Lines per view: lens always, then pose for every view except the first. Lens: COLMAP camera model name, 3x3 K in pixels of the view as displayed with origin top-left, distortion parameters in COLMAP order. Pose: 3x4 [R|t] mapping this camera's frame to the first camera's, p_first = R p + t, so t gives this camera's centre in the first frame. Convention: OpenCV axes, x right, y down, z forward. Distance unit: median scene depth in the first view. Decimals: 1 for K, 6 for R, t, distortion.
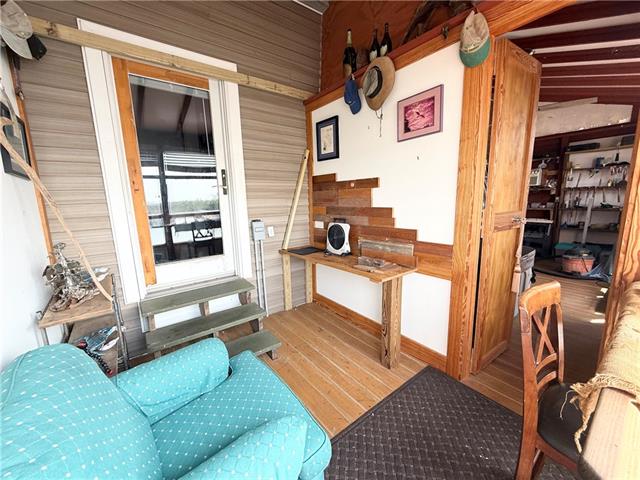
lens RADIAL K [[253.7, 0, 321.0], [0, 253.7, 239.6], [0, 0, 1]] dist [0.000989, 0.000100]
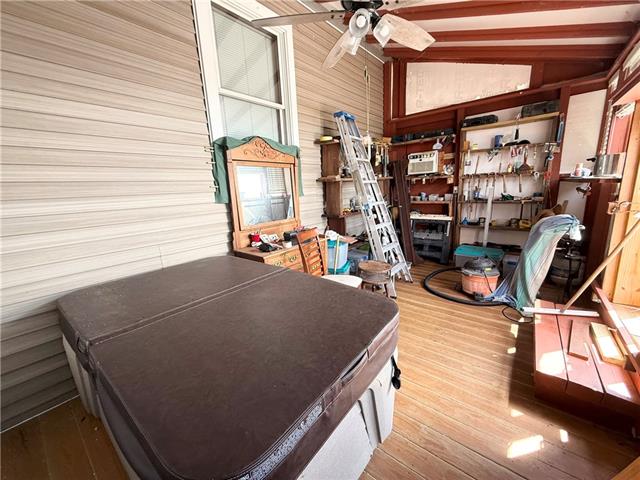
lens RADIAL K [[253.7, 0, 319.4], [0, 253.7, 239.8], [0, 0, 1]] dist [0.000989, 0.000100]
pose [[0.972687, -0.066391, 0.222424, 0.353831], [0.059531, 0.997525, 0.037414, -0.061942], [-0.224358, -0.023151, 0.974232, 0.342735]]
